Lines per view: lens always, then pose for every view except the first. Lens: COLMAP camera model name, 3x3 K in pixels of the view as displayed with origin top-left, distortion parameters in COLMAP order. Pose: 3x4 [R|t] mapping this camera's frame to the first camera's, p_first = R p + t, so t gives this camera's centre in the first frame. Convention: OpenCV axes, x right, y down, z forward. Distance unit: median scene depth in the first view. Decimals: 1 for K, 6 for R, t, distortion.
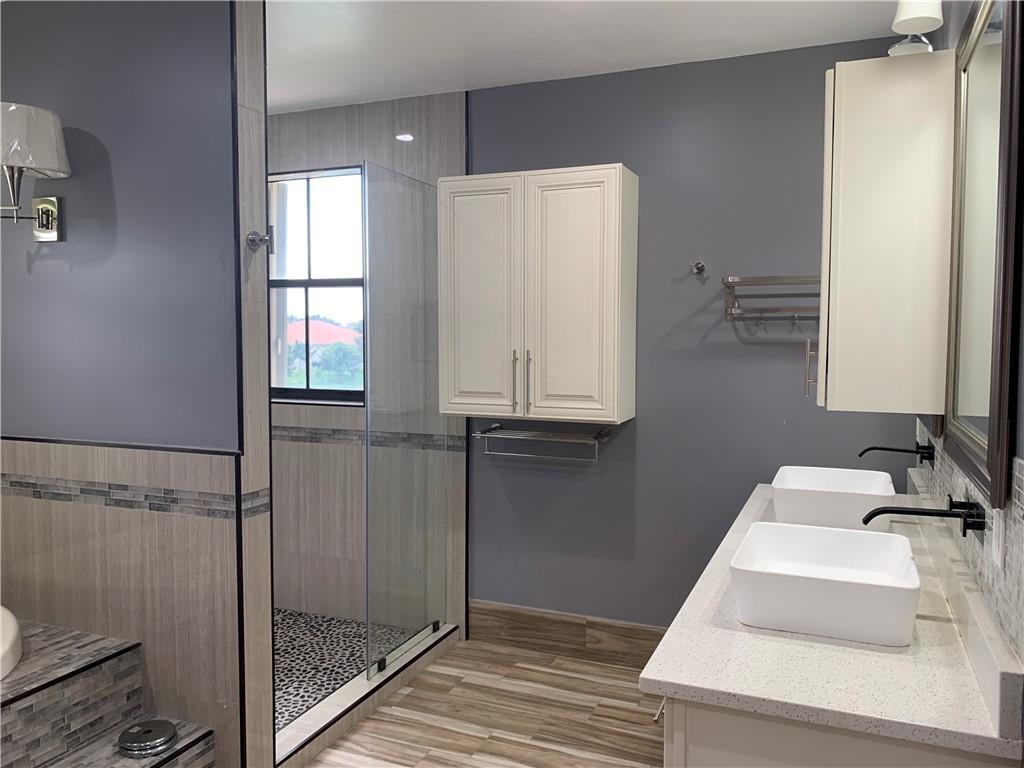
lens RADIAL K [[786.7, 0, 513.7], [0, 786.7, 360.7], [0, 0, 1]] dist [-0.003102, -0.006639]
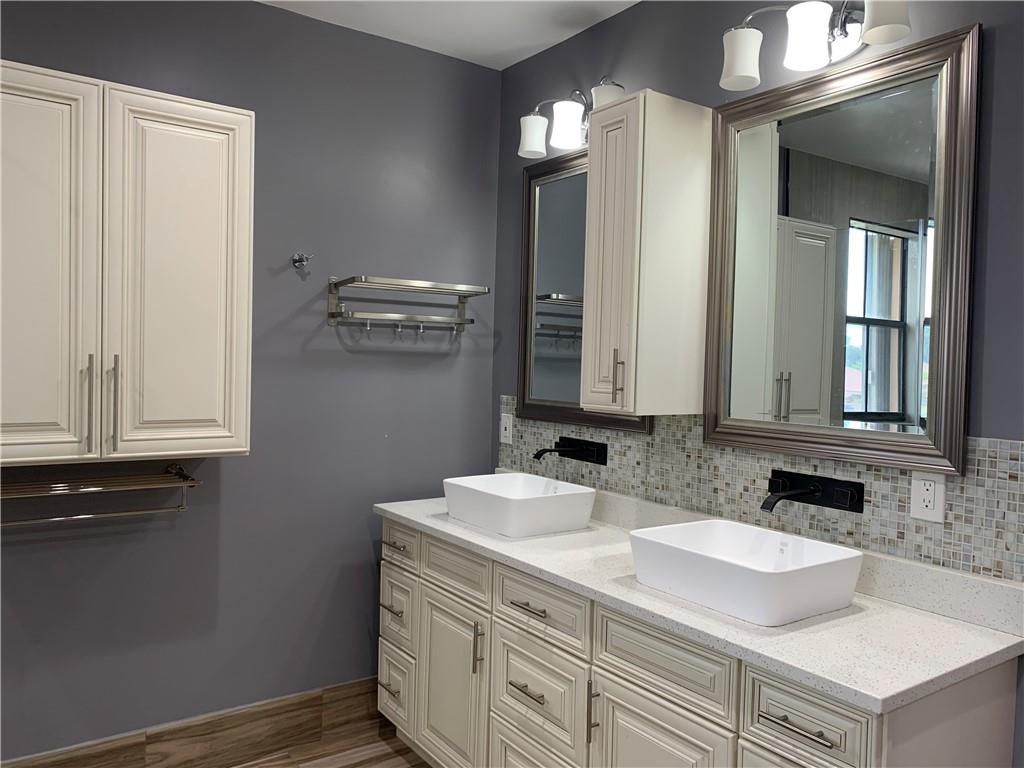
lens RADIAL K [[787.4, 0, 512.0], [0, 787.4, 384.0], [0, 0, 1]] dist [0.005559, -0.000416]
pose [[0.530825, -0.016484, 0.847321, -0.363178], [0.007532, 0.999863, 0.014733, 0.003167], [-0.847448, -0.001439, 0.530876, 0.367332]]
